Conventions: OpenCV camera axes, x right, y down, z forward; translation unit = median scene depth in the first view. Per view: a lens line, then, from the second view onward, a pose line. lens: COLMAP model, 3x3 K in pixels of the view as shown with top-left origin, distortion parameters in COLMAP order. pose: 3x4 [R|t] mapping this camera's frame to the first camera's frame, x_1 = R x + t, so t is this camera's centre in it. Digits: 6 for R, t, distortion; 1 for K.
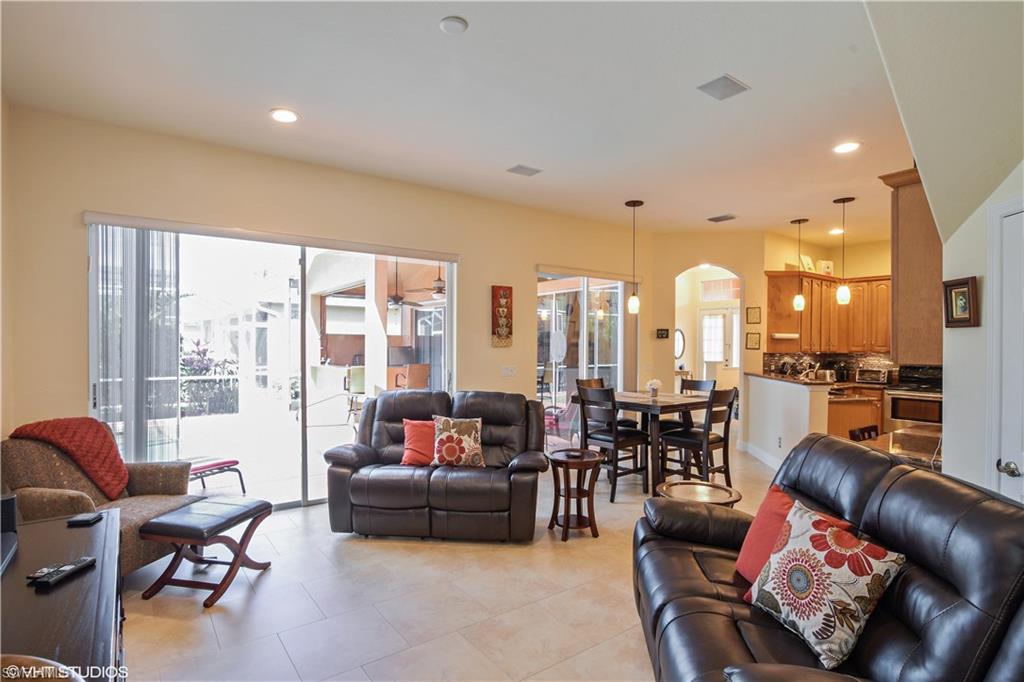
lens RADIAL K [[514.0, 0, 508.4], [0, 514.0, 344.2], [0, 0, 1]] dist [-0.002386, -0.000654]
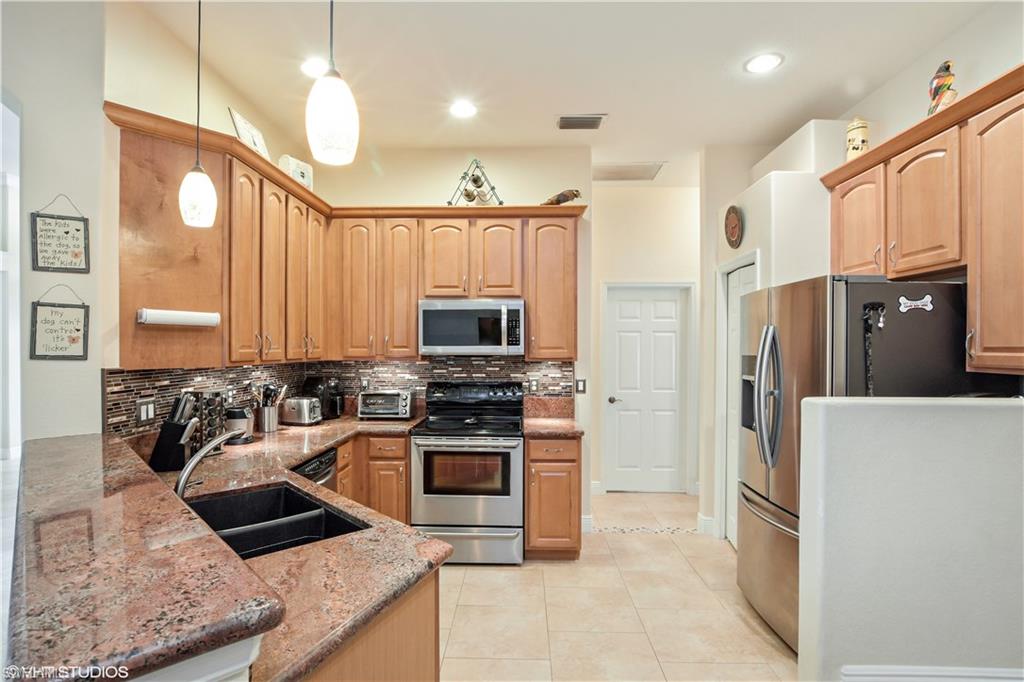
lens RADIAL K [[514.0, 0, 509.5], [0, 514.0, 344.6], [0, 0, 1]] dist [-0.002386, -0.000654]
pose [[0.614561, -0.005570, 0.788849, 0.389432], [0.009856, 0.999951, -0.000618, 0.004067], [-0.788808, 0.008155, 0.614586, 0.598907]]
